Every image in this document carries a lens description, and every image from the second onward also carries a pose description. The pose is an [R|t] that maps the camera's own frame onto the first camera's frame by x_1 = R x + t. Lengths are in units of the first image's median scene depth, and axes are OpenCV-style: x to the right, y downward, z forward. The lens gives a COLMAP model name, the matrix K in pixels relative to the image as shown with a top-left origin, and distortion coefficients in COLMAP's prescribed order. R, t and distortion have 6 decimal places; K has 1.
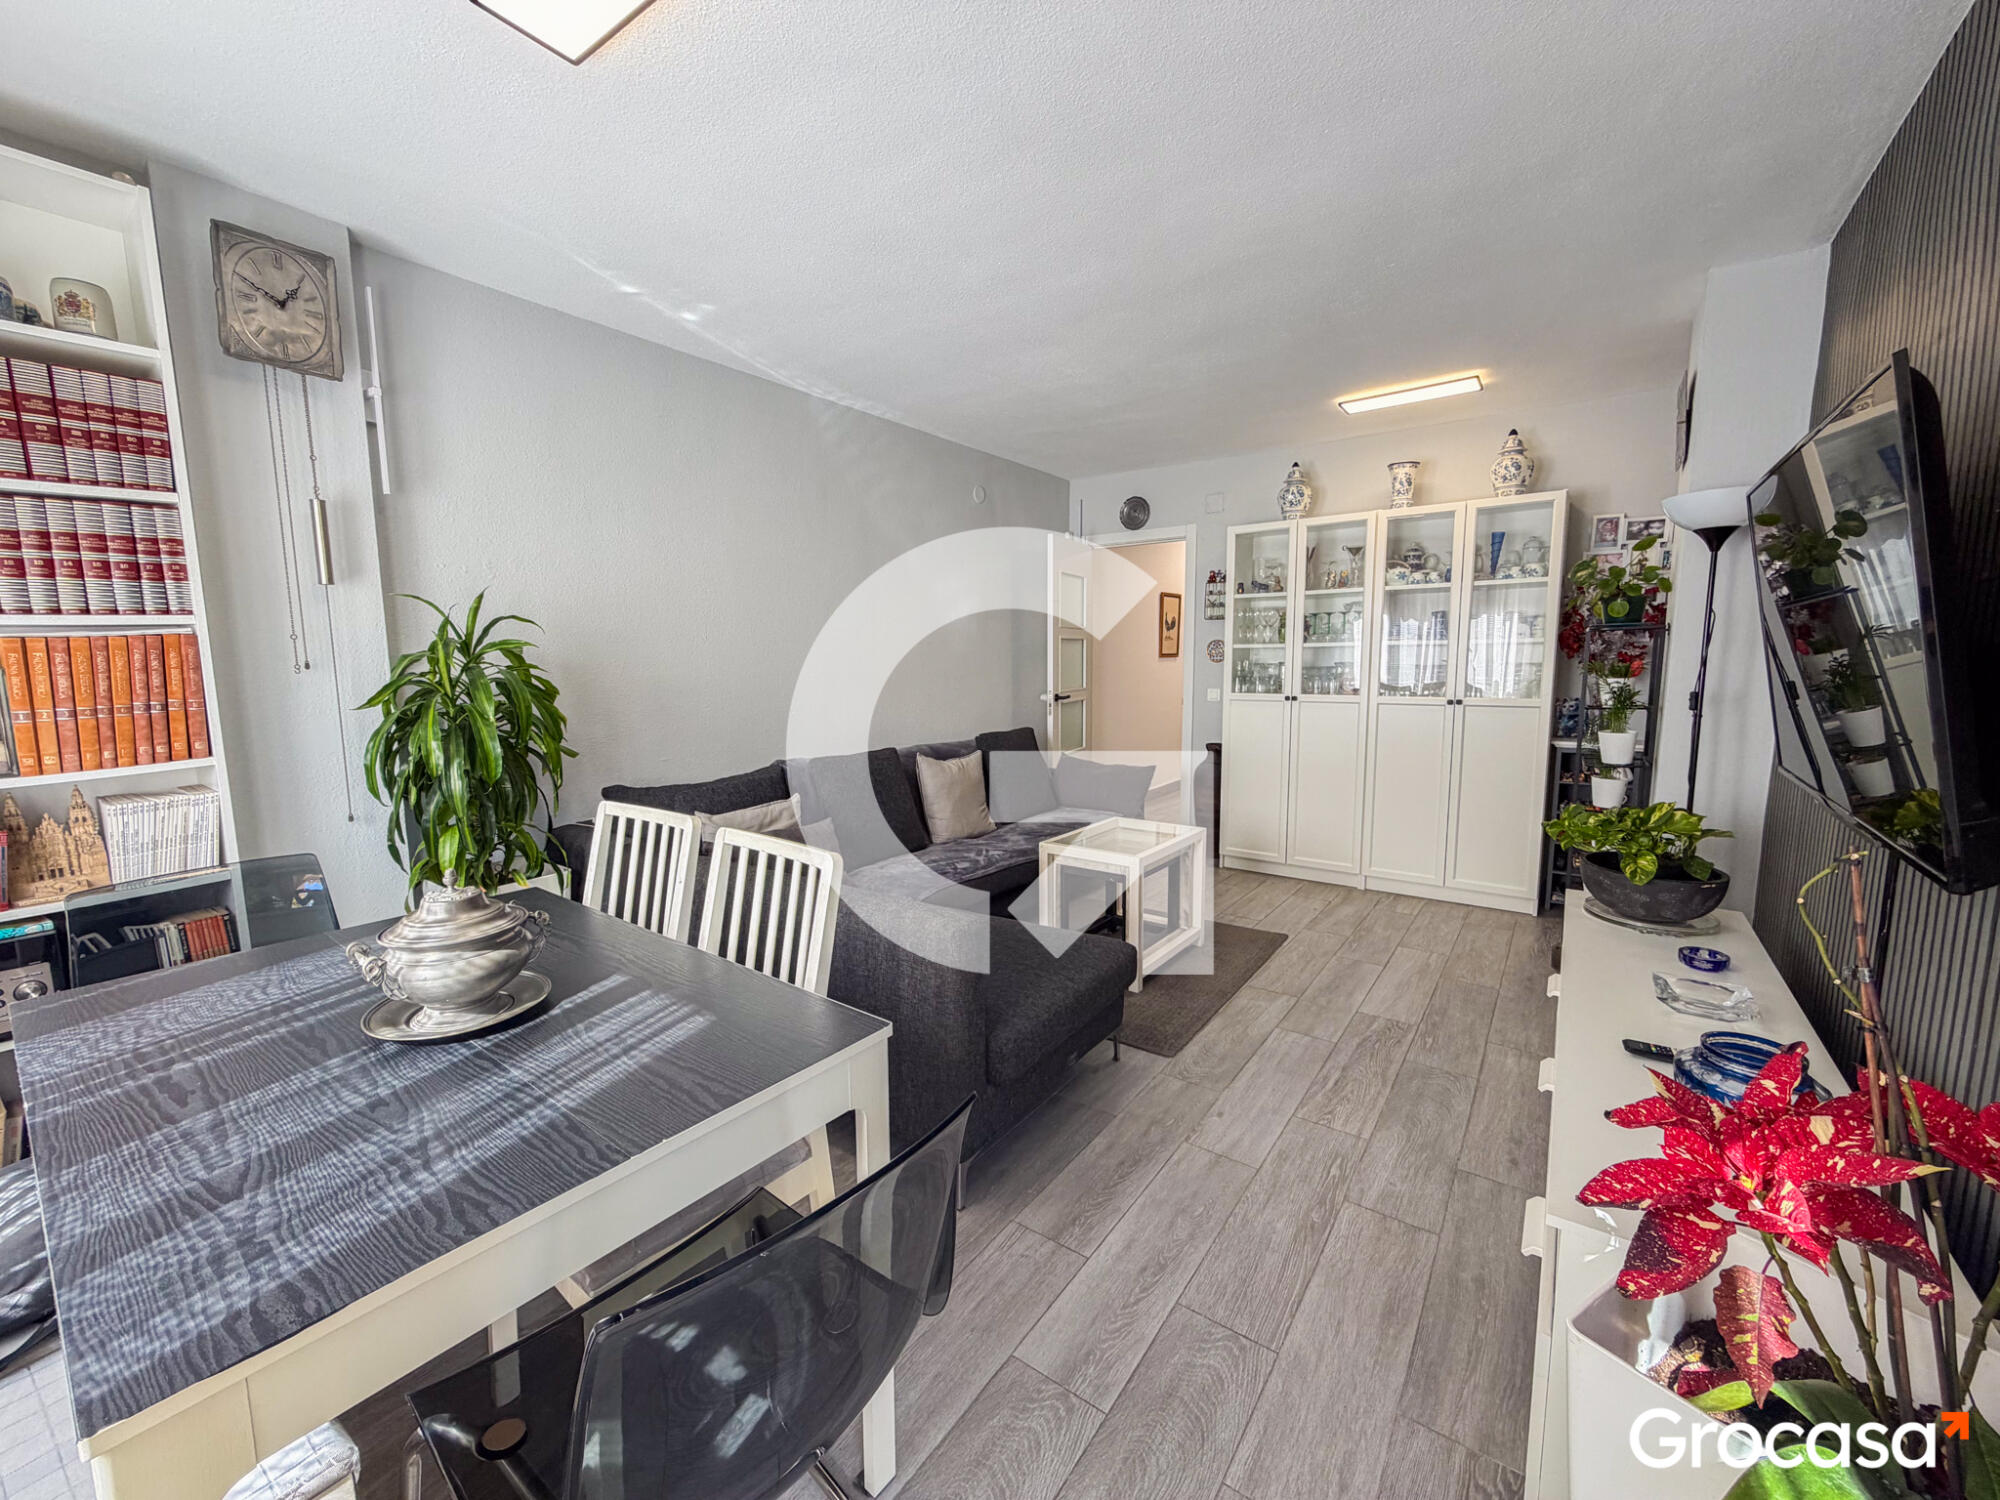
lens RADIAL K [[804.8, 0, 1000.0], [0, 804.8, 750.0], [0, 0, 1]] dist [0.001610, -0.000056]
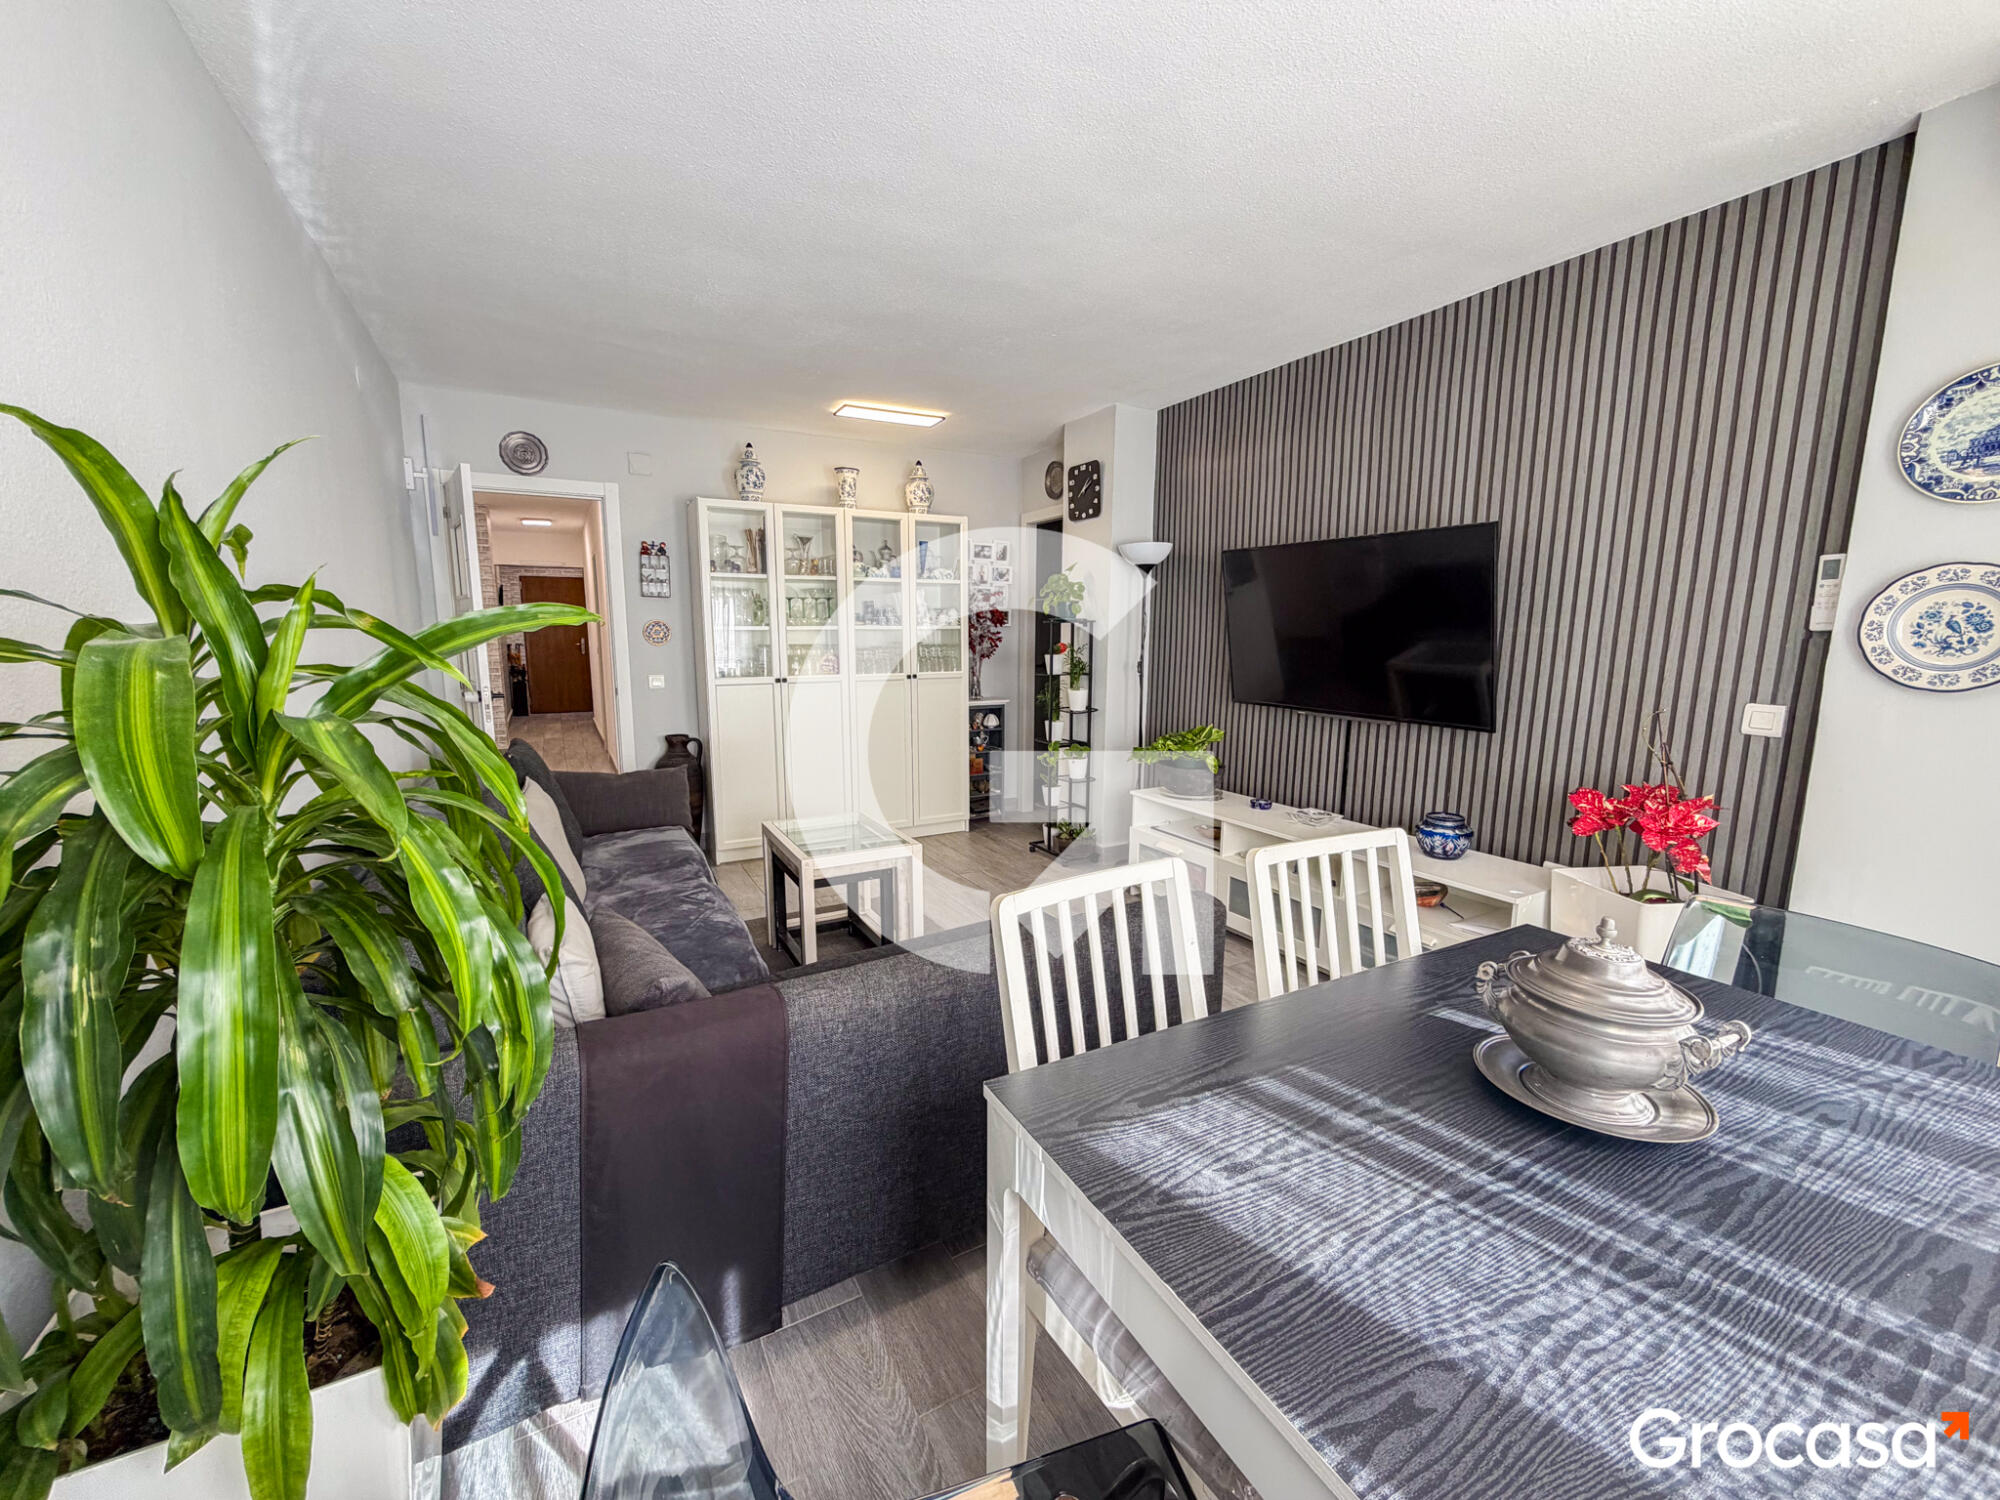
lens RADIAL K [[793.9, 0, 1000.0], [0, 793.9, 750.0], [0, 0, 1]] dist [0.000778, -0.000053]
pose [[0.427657, -0.119713, 0.895979, -0.609352], [0.102050, 0.991249, 0.083733, -0.045740], [-0.898162, 0.055625, 0.436132, 0.451077]]
